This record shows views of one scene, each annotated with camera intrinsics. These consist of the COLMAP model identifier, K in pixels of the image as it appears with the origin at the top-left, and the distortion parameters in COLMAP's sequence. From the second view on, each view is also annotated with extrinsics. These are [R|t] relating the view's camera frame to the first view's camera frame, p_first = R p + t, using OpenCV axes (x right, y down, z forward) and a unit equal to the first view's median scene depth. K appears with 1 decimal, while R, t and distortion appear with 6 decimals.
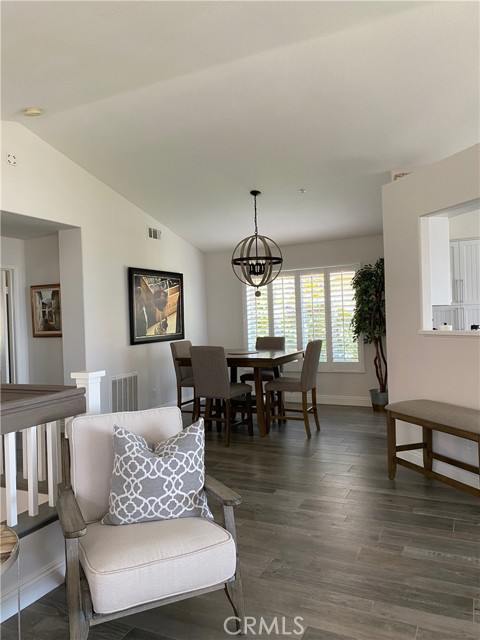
lens RADIAL K [[490.6, 0, 239.9], [0, 490.6, 318.6], [0, 0, 1]] dist [0.054744, -0.070540]
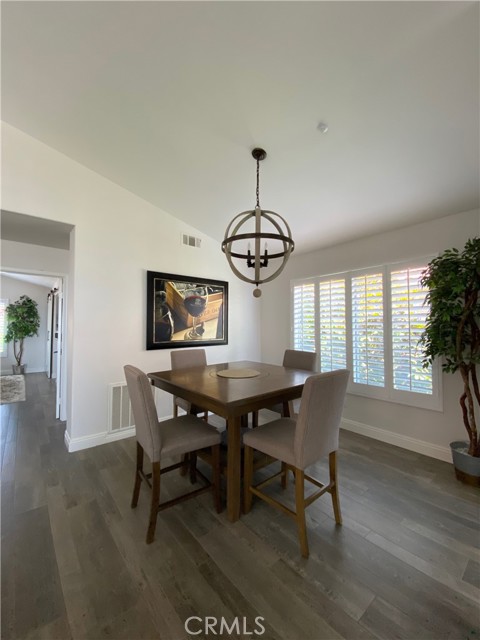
lens RADIAL K [[259.3, 0, 238.9], [0, 259.3, 319.1], [0, 0, 1]] dist [0.006158, -0.013173]
pose [[0.904550, 0.023300, -0.425730, 0.150118], [-0.034041, 0.999265, -0.017638, -0.004106], [0.425006, 0.030446, 0.904678, 0.561582]]
